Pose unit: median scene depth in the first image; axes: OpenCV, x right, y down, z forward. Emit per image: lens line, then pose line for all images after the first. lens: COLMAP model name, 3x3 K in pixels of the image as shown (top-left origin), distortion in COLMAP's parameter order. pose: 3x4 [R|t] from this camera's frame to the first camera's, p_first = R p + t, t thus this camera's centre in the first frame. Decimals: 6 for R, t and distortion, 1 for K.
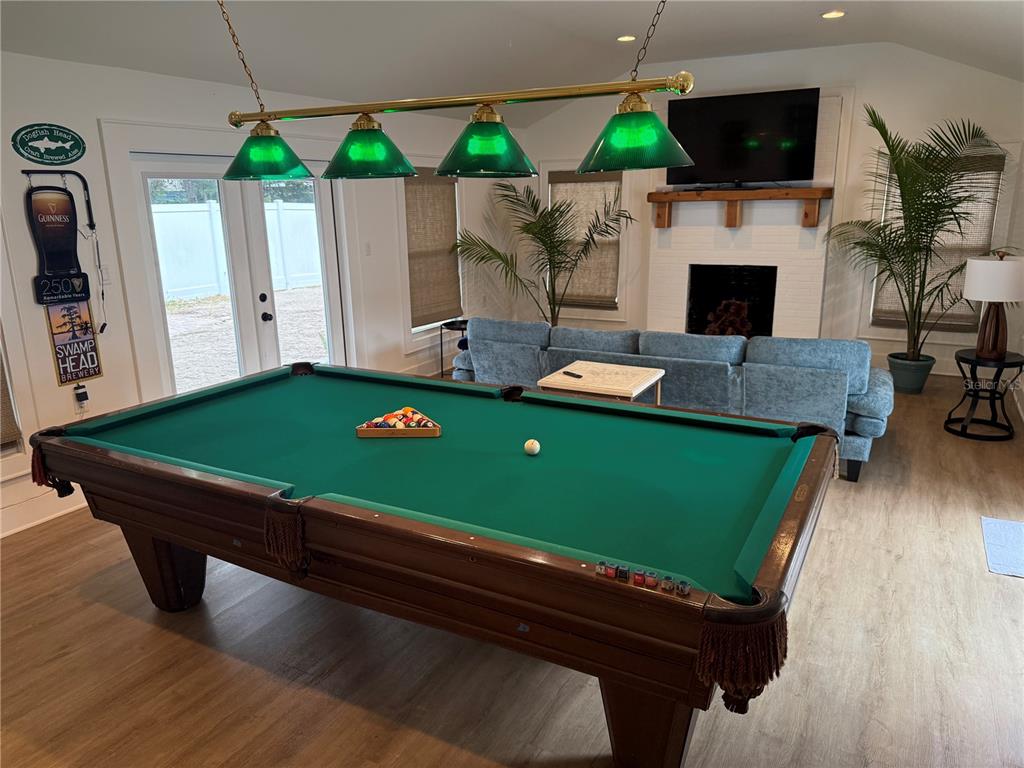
lens RADIAL K [[714.3, 0, 512.0], [0, 714.3, 384.0], [0, 0, 1]] dist [0.066625, -0.102592]
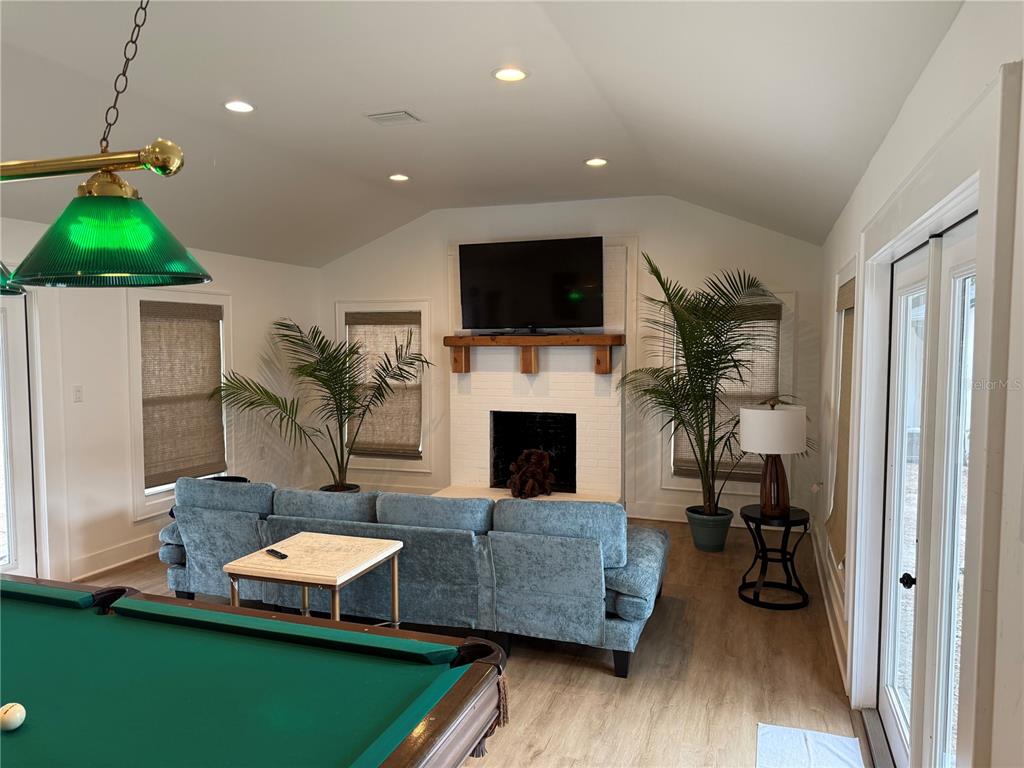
lens RADIAL K [[718.4, 0, 512.0], [0, 718.4, 384.0], [0, 0, 1]] dist [0.168237, -0.332879]
pose [[0.983924, 0.006082, 0.178486, 0.160050], [0.029189, 0.980504, -0.194321, -0.026777], [-0.176188, 0.196407, 0.964563, 0.124020]]
